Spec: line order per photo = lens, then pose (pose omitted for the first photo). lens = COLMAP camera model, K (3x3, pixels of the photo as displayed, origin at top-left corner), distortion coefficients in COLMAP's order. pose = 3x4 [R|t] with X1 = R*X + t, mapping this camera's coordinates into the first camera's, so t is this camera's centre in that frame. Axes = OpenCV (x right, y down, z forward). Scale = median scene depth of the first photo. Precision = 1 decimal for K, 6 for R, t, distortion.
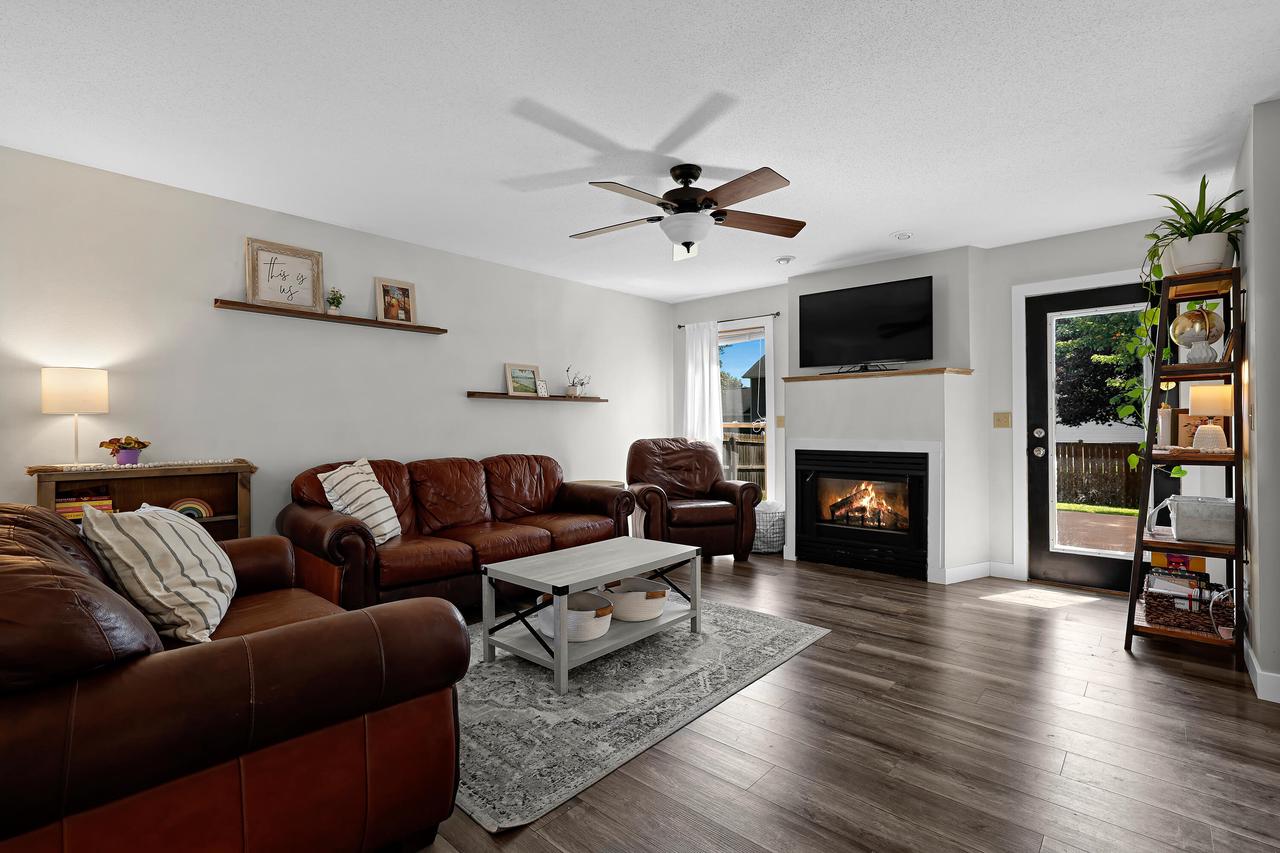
lens RADIAL K [[588.0, 0, 640.0], [0, 588.0, 426.5], [0, 0, 1]] dist [-0.000085, -0.000031]
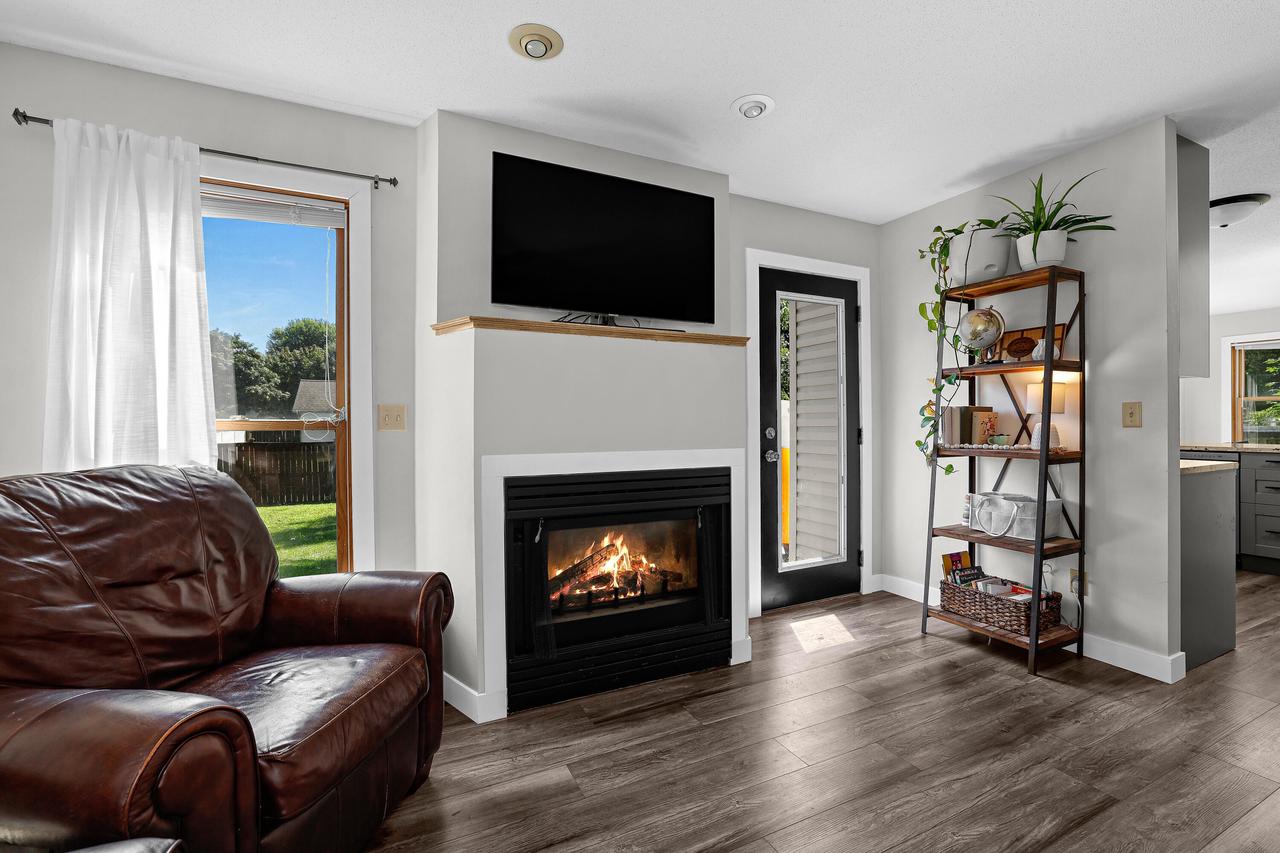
lens RADIAL K [[566.9, 0, 640.0], [0, 566.9, 426.5], [0, 0, 1]] dist [-0.075656, 0.033238]
pose [[0.388839, 0.002456, 0.921302, -0.097994], [0.008661, 0.999943, -0.006322, 0.002263], [-0.921265, 0.010438, 0.388795, 0.767501]]
